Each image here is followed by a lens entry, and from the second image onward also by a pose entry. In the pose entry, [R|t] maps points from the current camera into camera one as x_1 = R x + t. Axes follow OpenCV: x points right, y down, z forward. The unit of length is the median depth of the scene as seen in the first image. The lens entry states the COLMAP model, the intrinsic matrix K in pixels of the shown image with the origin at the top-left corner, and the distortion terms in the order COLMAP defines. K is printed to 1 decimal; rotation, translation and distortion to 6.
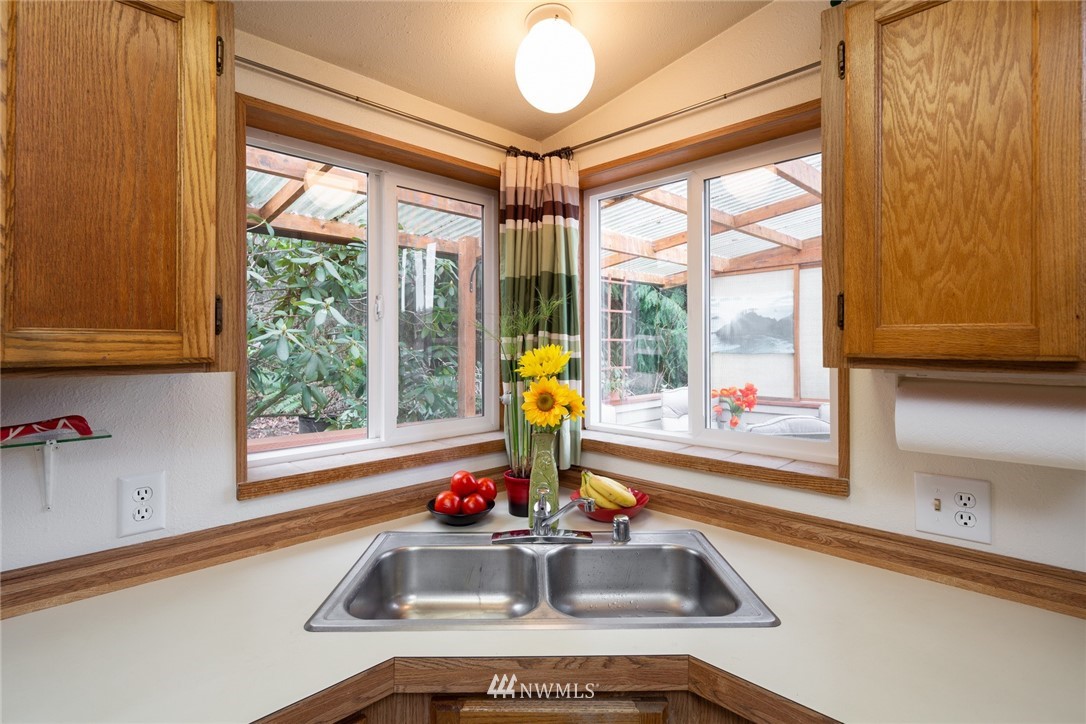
lens RADIAL K [[531.6, 0, 548.9], [0, 531.6, 340.1], [0, 0, 1]] dist [-0.003800, -0.000897]
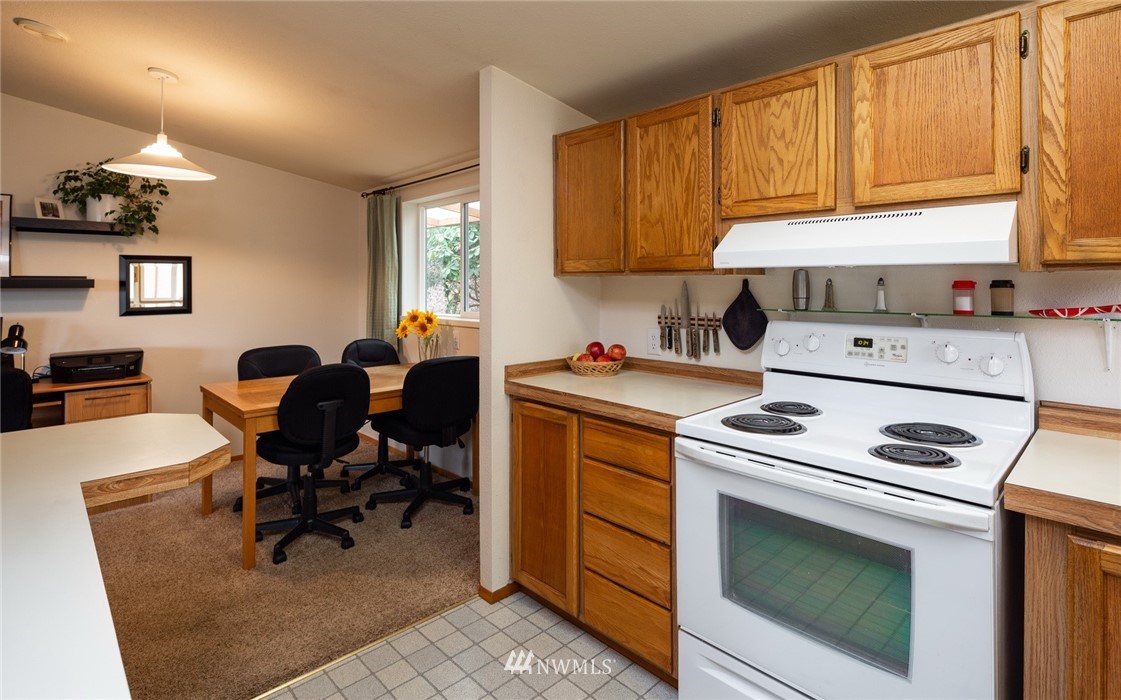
lens RADIAL K [[554.4, 0, 550.5], [0, 554.4, 275.1], [0, 0, 1]] dist [0.011345, -0.000305]
pose [[-0.033532, -0.012729, -0.999357, 0.421384], [0.006020, 0.999898, -0.012938, 0.053235], [0.999420, -0.006450, -0.033452, -0.305102]]
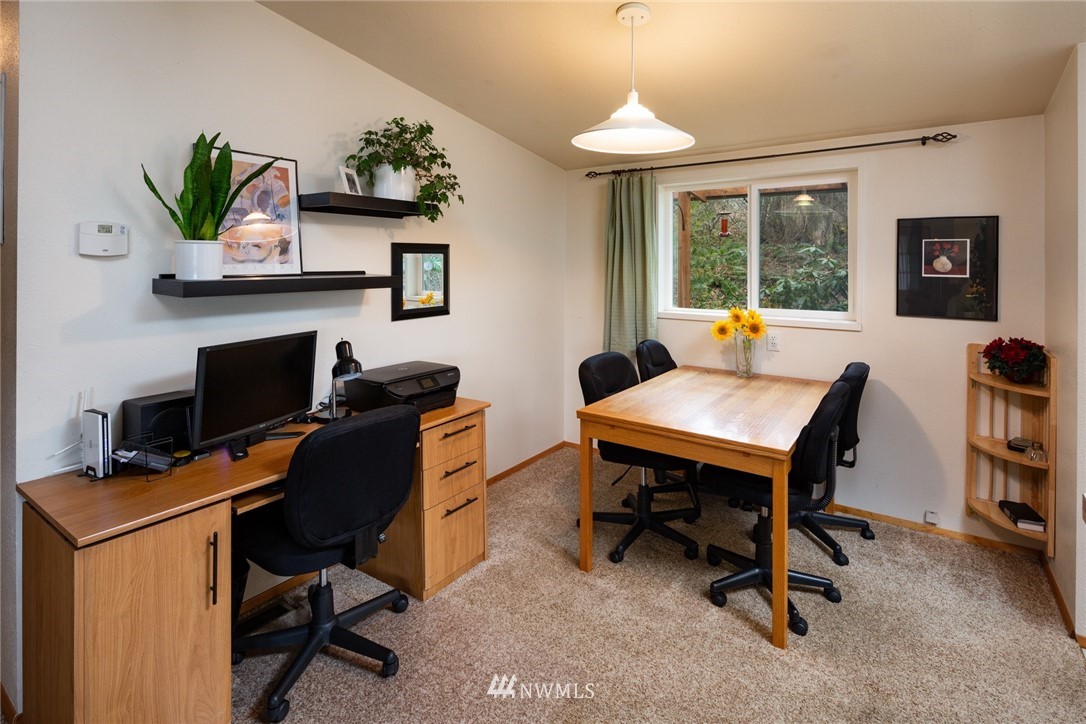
lens RADIAL K [[531.6, 0, 548.3], [0, 531.6, 256.2], [0, 0, 1]] dist [-0.003800, -0.000897]
pose [[0.170575, -0.005545, -0.985329, -0.122774], [0.001093, 0.999985, -0.005438, -0.027945], [0.985344, -0.000150, 0.170579, -2.201226]]
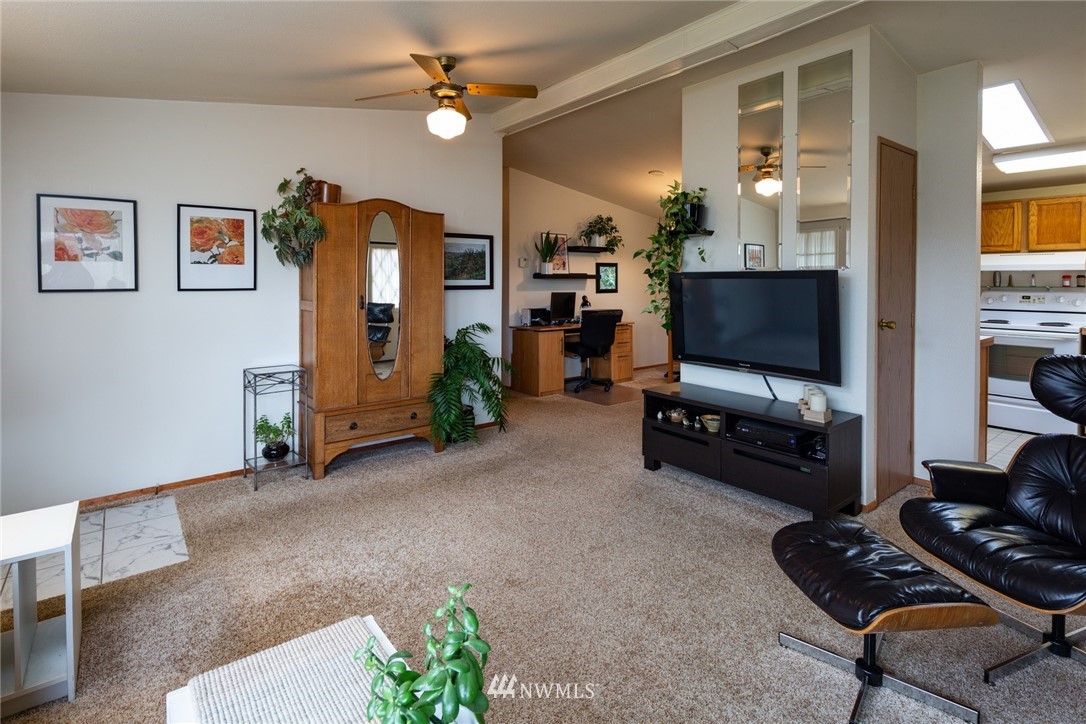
lens RADIAL K [[531.6, 0, 541.0], [0, 531.6, 285.8], [0, 0, 1]] dist [-0.003800, -0.000897]
pose [[-0.128168, 0.014773, -0.991642, 2.914338], [0.005028, 0.999886, 0.014246, 0.056044], [0.991740, -0.003160, -0.128228, -2.306495]]
